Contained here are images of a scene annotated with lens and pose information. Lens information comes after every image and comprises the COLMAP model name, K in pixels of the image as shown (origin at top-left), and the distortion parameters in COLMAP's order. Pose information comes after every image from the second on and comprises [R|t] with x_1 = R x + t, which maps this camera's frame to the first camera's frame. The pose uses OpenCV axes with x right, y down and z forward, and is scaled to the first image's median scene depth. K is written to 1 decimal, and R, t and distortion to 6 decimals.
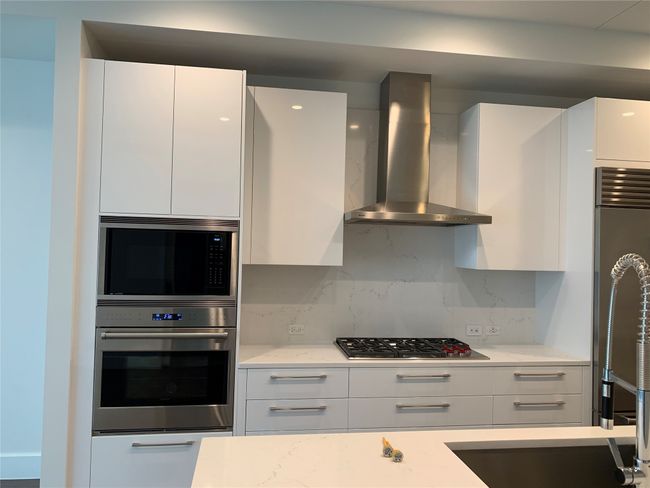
lens RADIAL K [[489.6, 0, 323.4], [0, 489.6, 239.2], [0, 0, 1]] dist [0.093927, -0.158803]
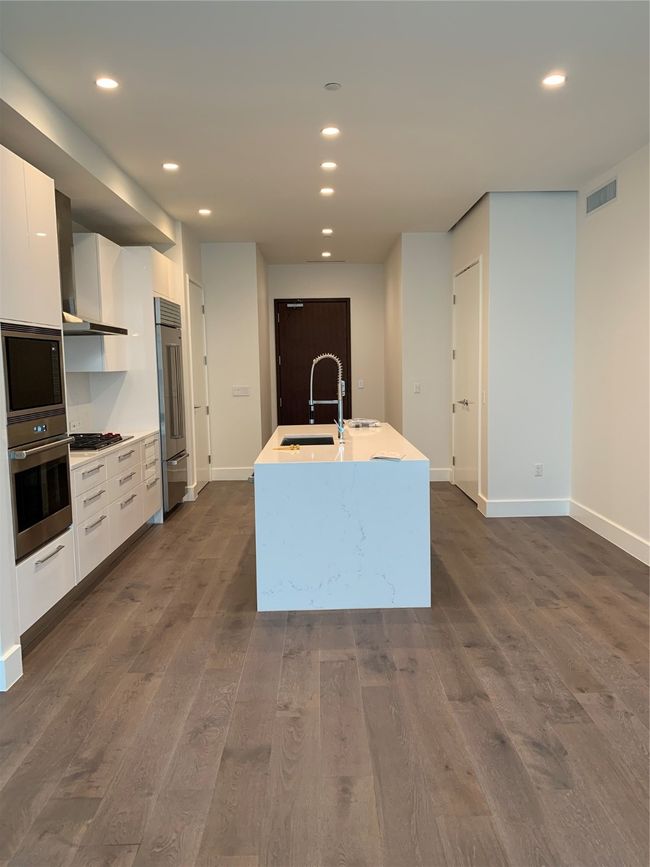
lens RADIAL K [[653.1, 0, 325.0], [0, 653.1, 433.5], [0, 0, 1]] dist [0.093927, -0.158803]
pose [[0.138905, -0.133170, 0.981311, -1.357817], [0.001209, 0.990939, 0.134305, -0.007439], [-0.990305, -0.017469, 0.137808, 0.240520]]
